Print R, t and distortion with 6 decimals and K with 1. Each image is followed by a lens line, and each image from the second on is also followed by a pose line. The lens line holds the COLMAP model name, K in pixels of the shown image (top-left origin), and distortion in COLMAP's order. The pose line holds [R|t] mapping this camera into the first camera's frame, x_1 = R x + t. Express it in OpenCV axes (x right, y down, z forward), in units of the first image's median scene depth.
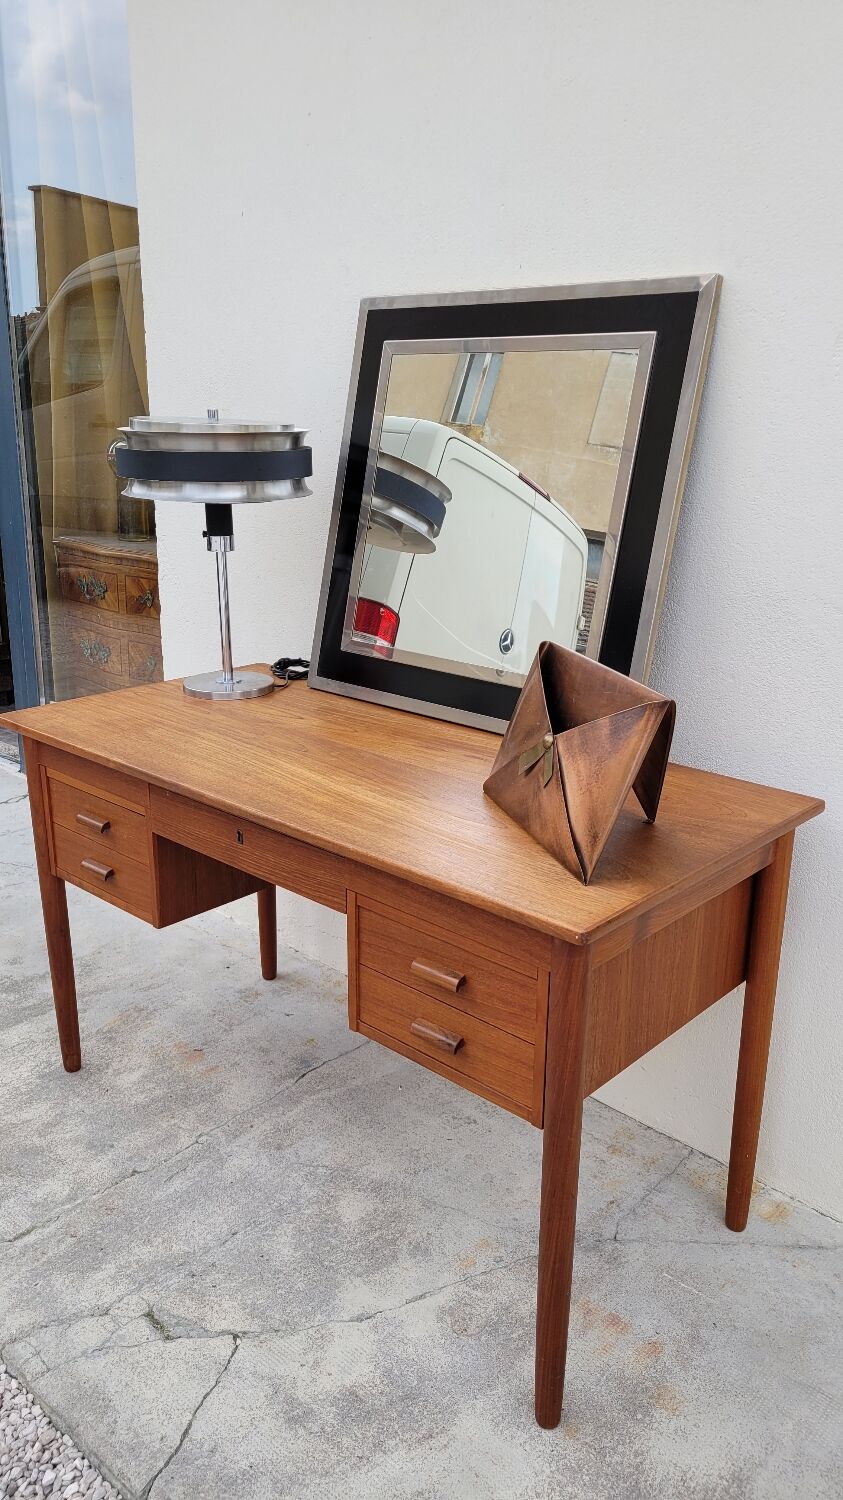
lens RADIAL K [[1132.1, 0, 435.7], [0, 1132.1, 755.1], [0, 0, 1]] dist [0.046590, -0.026534]
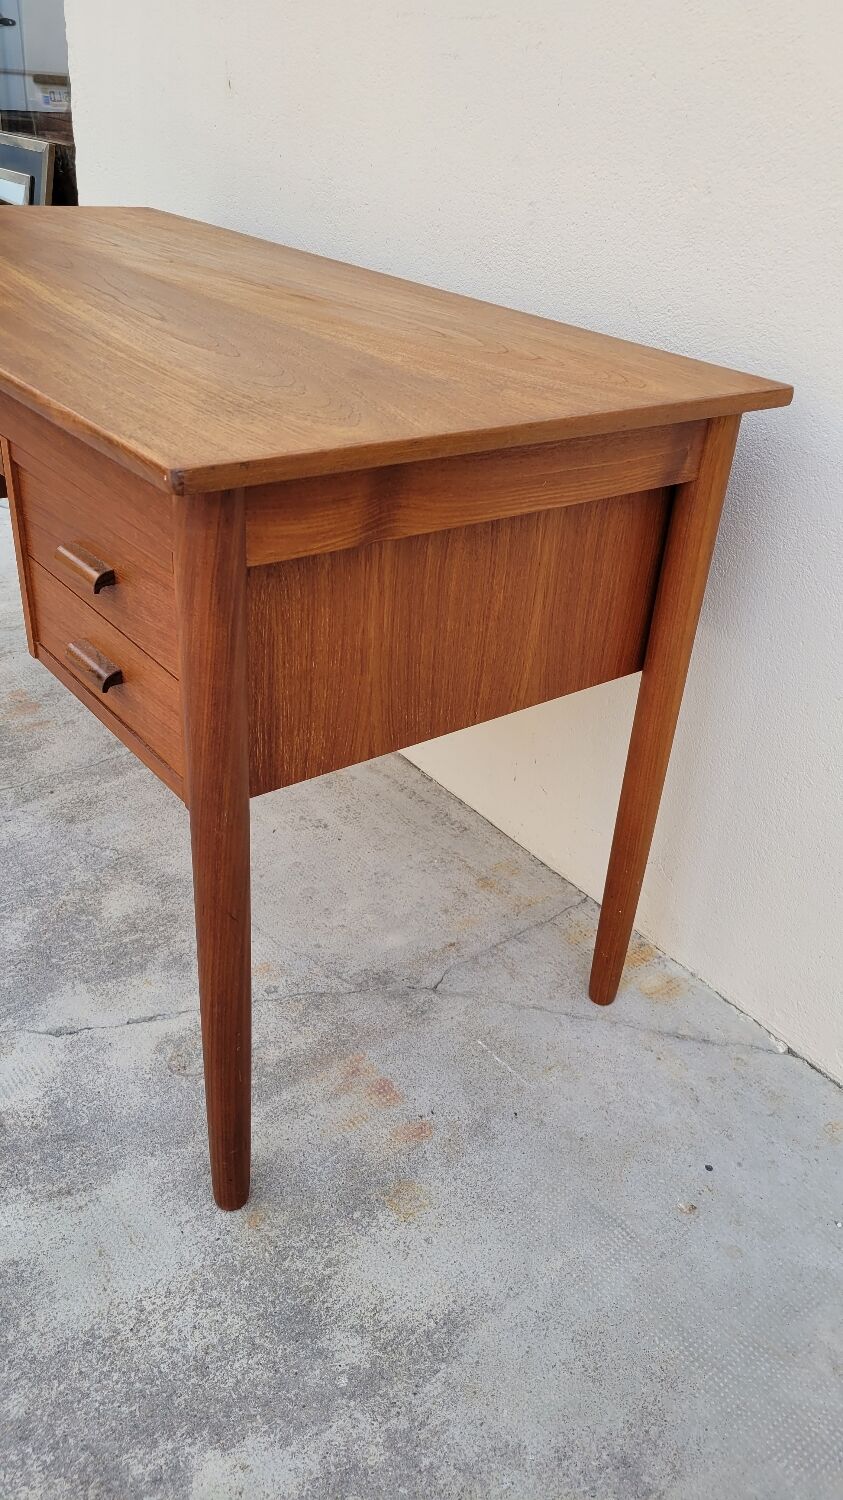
lens RADIAL K [[1132.1, 0, 443.6], [0, 1132.1, 752.9], [0, 0, 1]] dist [0.046590, -0.026534]
pose [[0.984940, 0.132365, -0.111235, 0.237010], [-0.104642, 0.968508, 0.225927, 0.106602], [0.137636, -0.210884, 0.967773, 0.319826]]
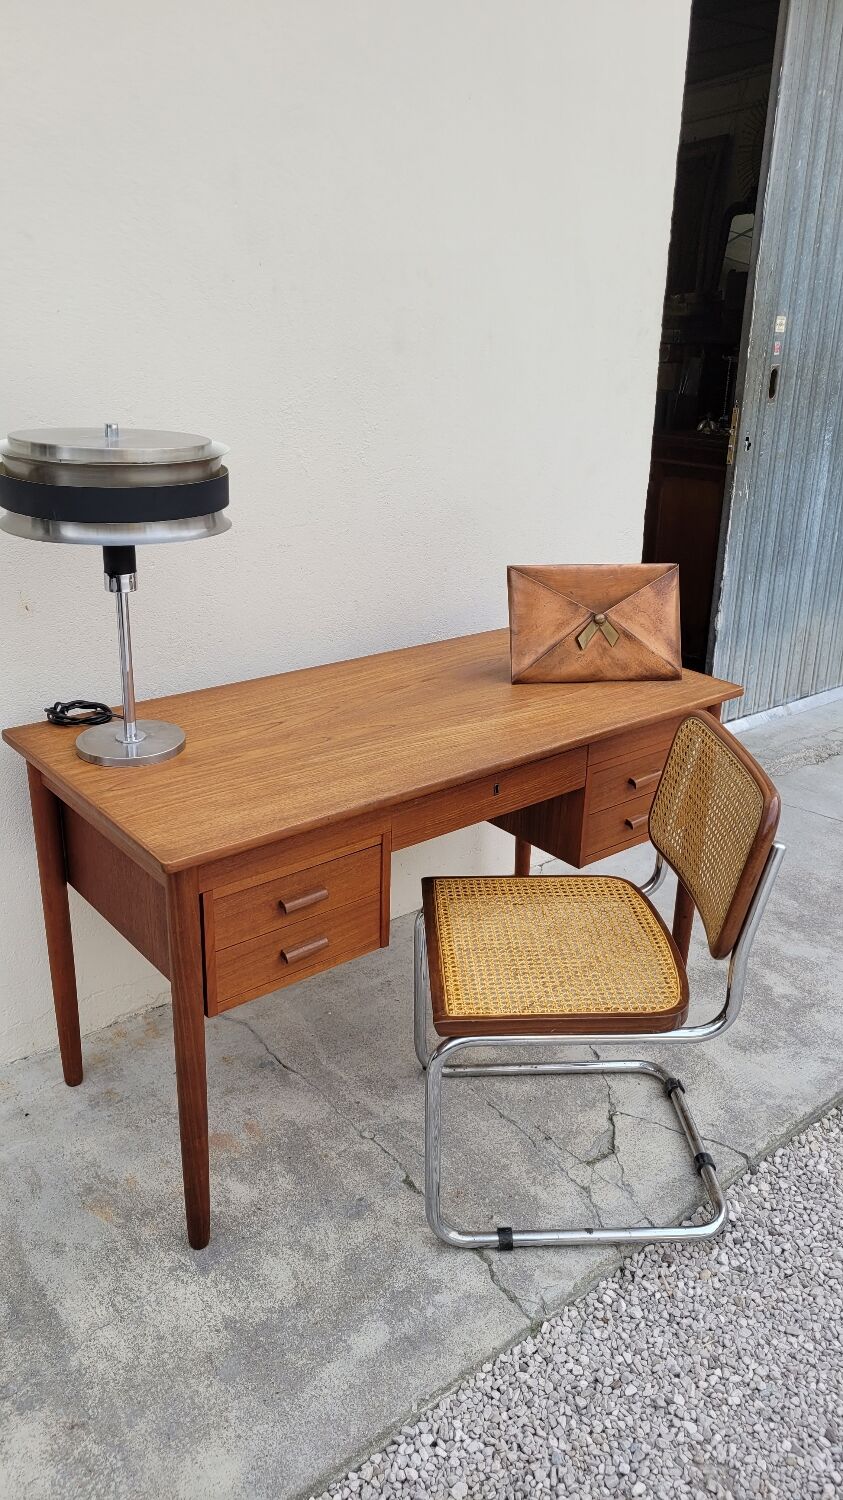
lens RADIAL K [[1132.1, 0, 423.6], [0, 1132.1, 736.6], [0, 0, 1]] dist [0.046590, -0.026534]
pose [[0.152208, -0.365322, 0.918353, -1.192092], [0.271582, 0.908871, 0.316538, -0.354500], [-0.950303, 0.201229, 0.237553, 0.754008]]
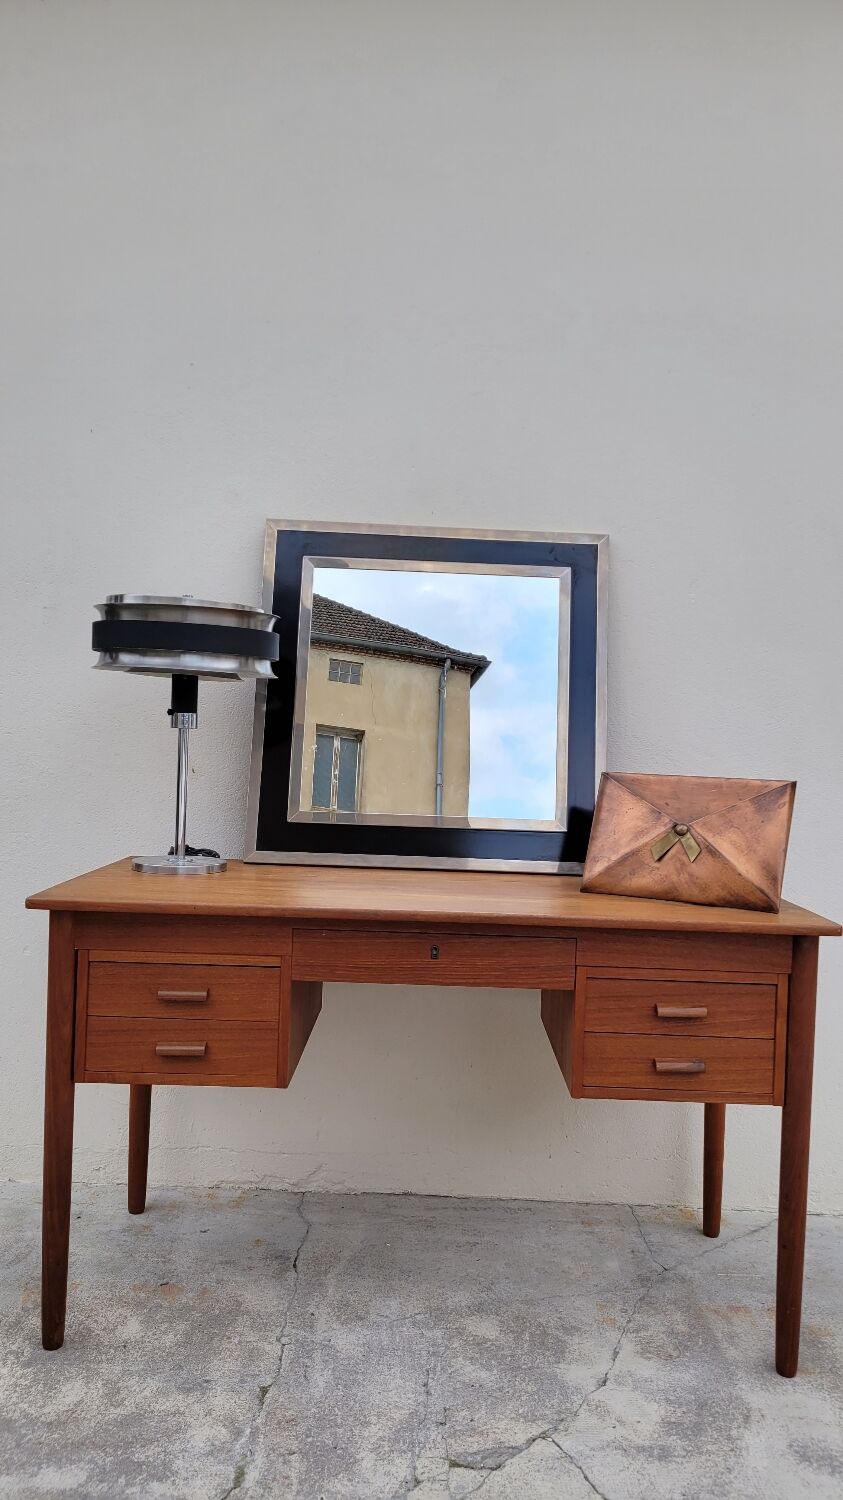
lens RADIAL K [[1132.1, 0, 443.5], [0, 1132.1, 759.7], [0, 0, 1]] dist [0.046590, -0.026534]
pose [[0.735737, 0.000759, 0.677267, -0.869710], [0.173763, 0.966315, -0.189848, 0.097772], [-0.654597, 0.257362, 0.710821, 0.167841]]
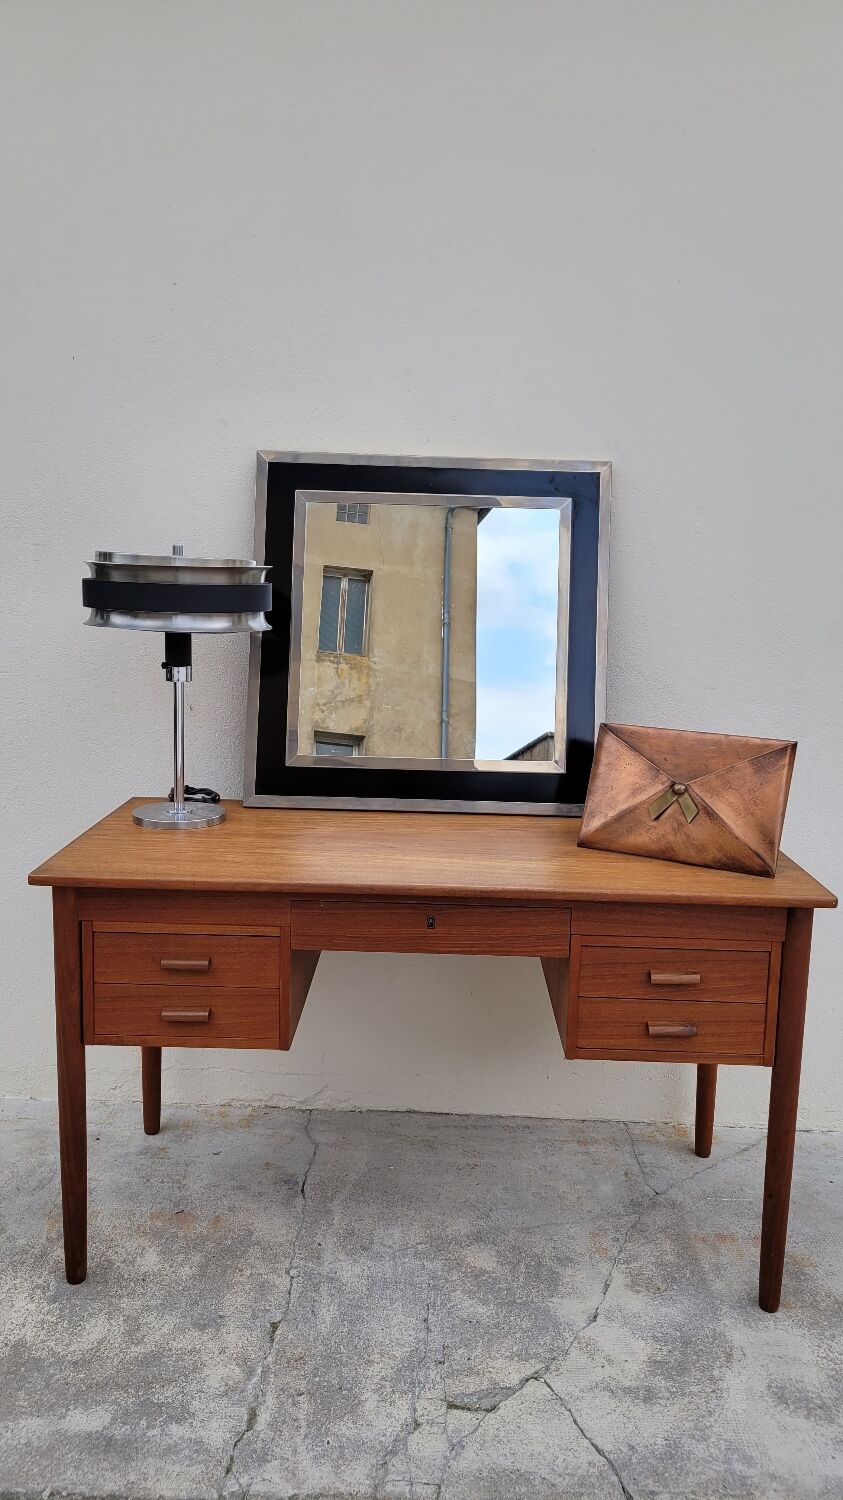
lens RADIAL K [[1132.1, 0, 425.5], [0, 1132.1, 734.7], [0, 0, 1]] dist [0.046590, -0.026534]
pose [[0.751069, -0.089096, 0.654184, -0.848851], [0.178501, 0.981354, -0.071283, -0.028226], [-0.635635, 0.170312, 0.752969, 0.137582]]
